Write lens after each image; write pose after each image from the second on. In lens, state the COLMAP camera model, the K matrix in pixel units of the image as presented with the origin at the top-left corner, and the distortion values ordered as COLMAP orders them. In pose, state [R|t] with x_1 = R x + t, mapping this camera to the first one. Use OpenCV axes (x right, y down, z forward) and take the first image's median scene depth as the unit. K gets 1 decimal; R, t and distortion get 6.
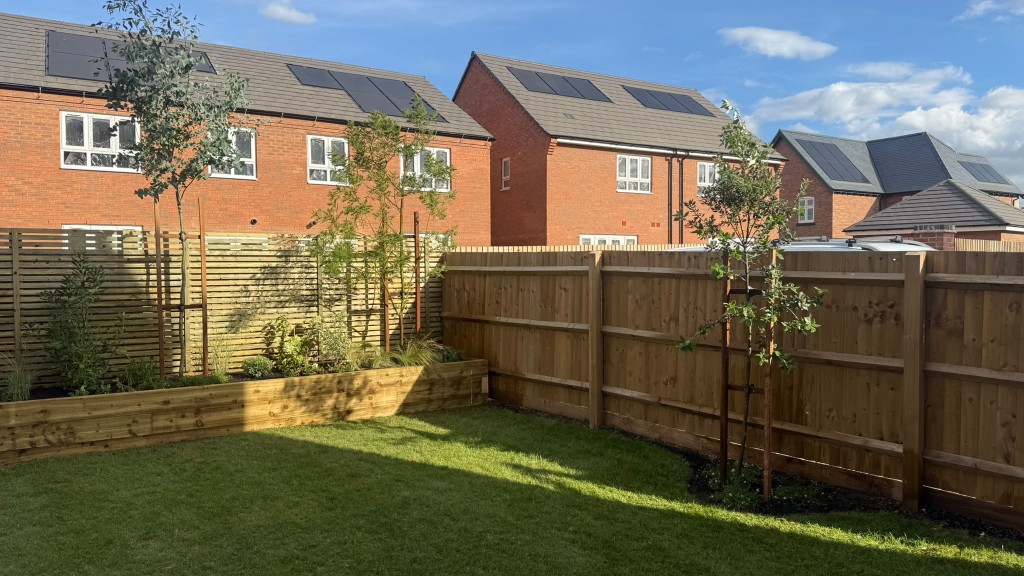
lens RADIAL K [[713.4, 0, 527.4], [0, 713.4, 278.3], [0, 0, 1]] dist [0.060297, -0.072114]
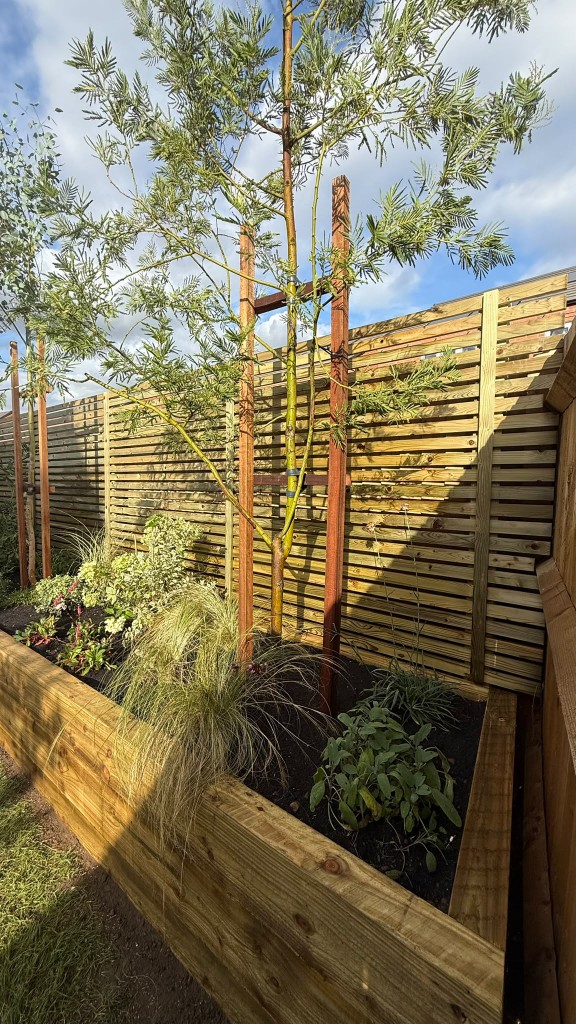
lens RADIAL K [[403.9, 0, 284.3], [0, 403.9, 507.9], [0, 0, 1]] dist [0.000519, -0.000350]
pose [[0.301474, 0.068456, -0.951014, -0.005466], [-0.026100, 0.997638, 0.063538, 0.023918], [0.953117, 0.005667, 0.302549, 1.003585]]
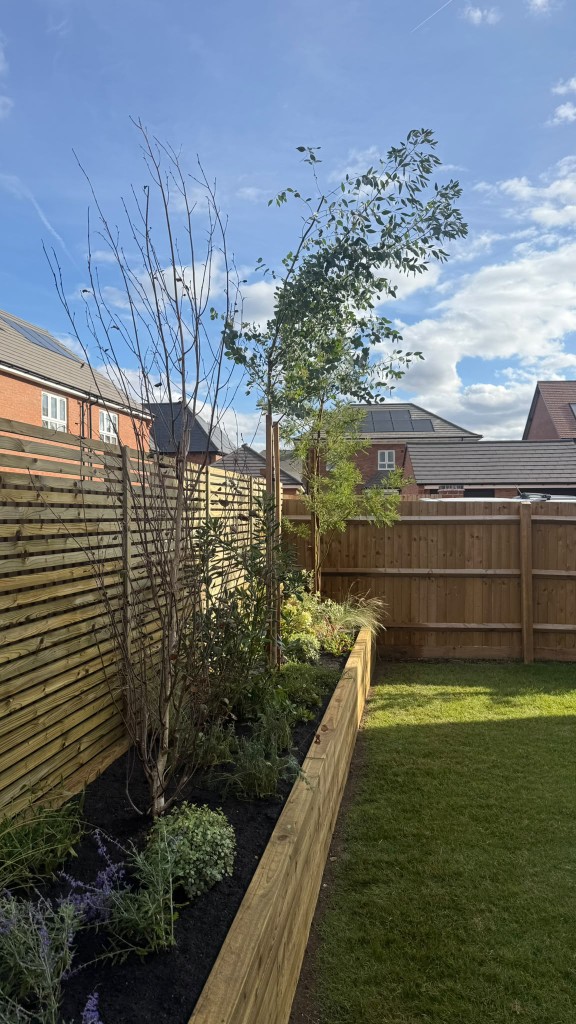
lens RADIAL K [[713.4, 0, 279.2], [0, 713.4, 528.5], [0, 0, 1]] dist [0.060297, -0.072114]
pose [[0.707173, -0.013505, 0.706911, -0.857661], [0.014241, 0.999887, 0.004856, -0.006002], [-0.706897, 0.006633, 0.707286, 0.450819]]
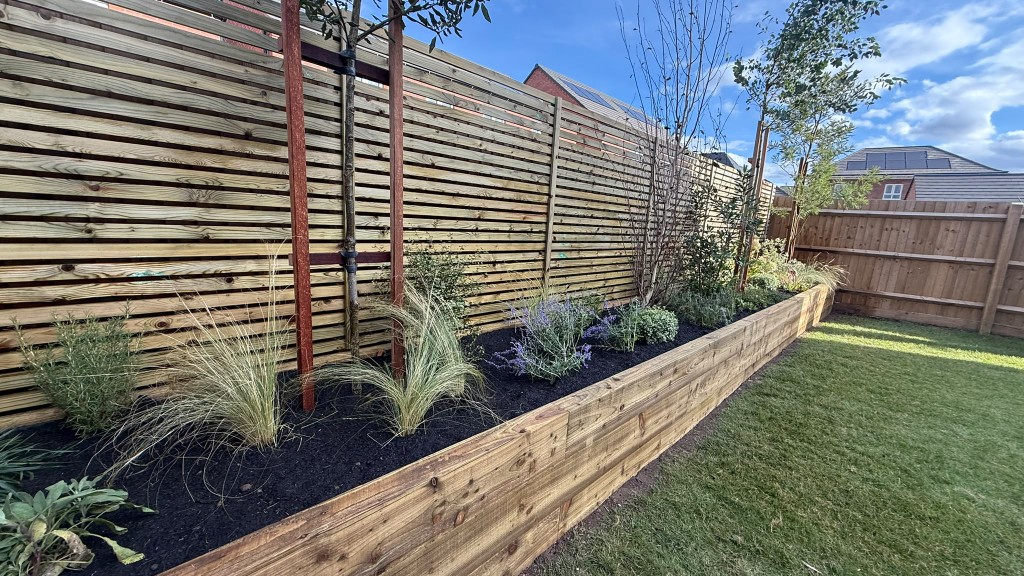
lens RADIAL K [[403.2, 0, 510.2], [0, 403.2, 292.7], [0, 0, 1]] dist [0.001498, -0.001971]
pose [[0.981194, 0.026872, 0.191143, -0.852801], [-0.058685, 0.984915, 0.162786, 0.052549], [-0.183885, -0.170942, 0.967970, 0.399231]]
